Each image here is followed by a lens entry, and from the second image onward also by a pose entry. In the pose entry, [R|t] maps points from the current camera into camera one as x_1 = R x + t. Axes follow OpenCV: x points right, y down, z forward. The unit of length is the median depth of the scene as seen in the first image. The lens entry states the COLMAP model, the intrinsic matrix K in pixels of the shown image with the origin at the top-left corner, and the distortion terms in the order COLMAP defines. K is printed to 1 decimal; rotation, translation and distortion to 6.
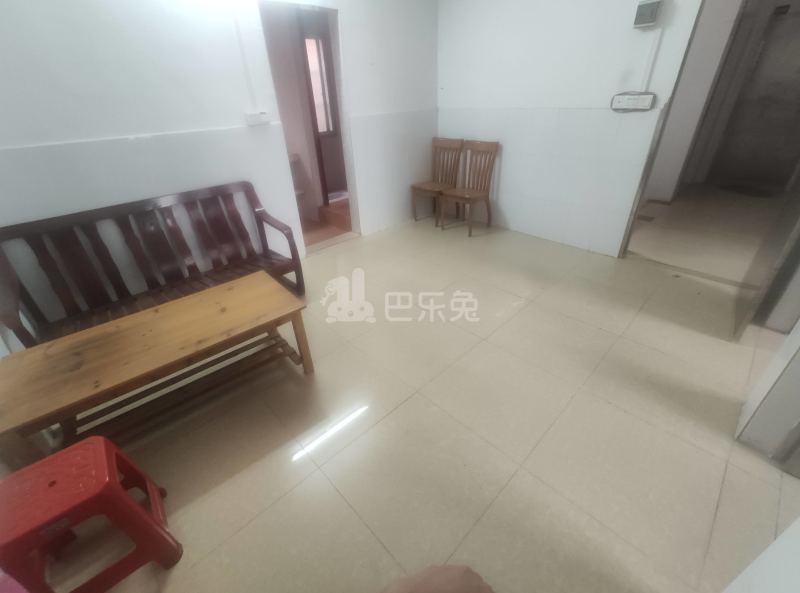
lens RADIAL K [[347.1, 0, 404.3], [0, 347.1, 292.7], [0, 0, 1]] dist [-0.034338, 0.021993]
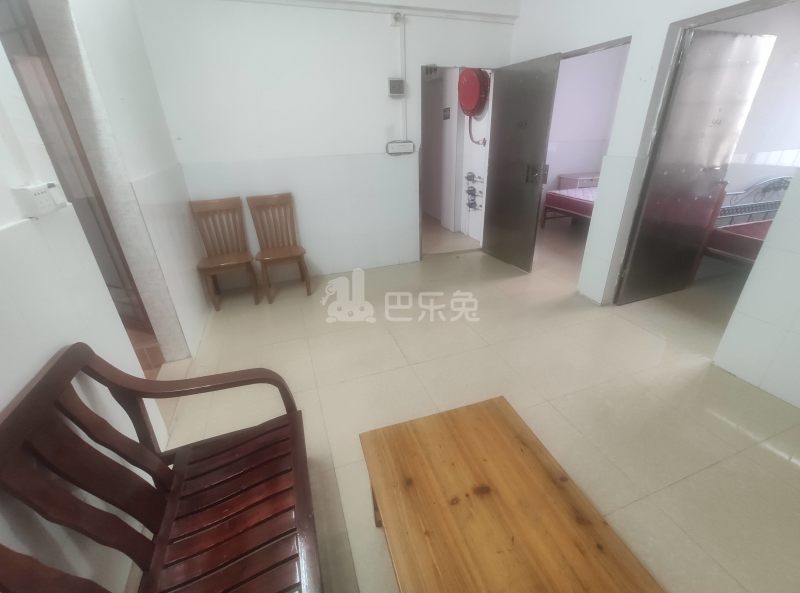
lens RADIAL K [[347.1, 0, 404.3], [0, 347.1, 292.7], [0, 0, 1]] dist [-0.034338, 0.021993]
pose [[0.421840, -0.363560, 0.830587, -0.528694], [0.470681, 0.870784, 0.142105, -0.210426], [-0.774926, 0.330996, 0.538453, 0.380875]]
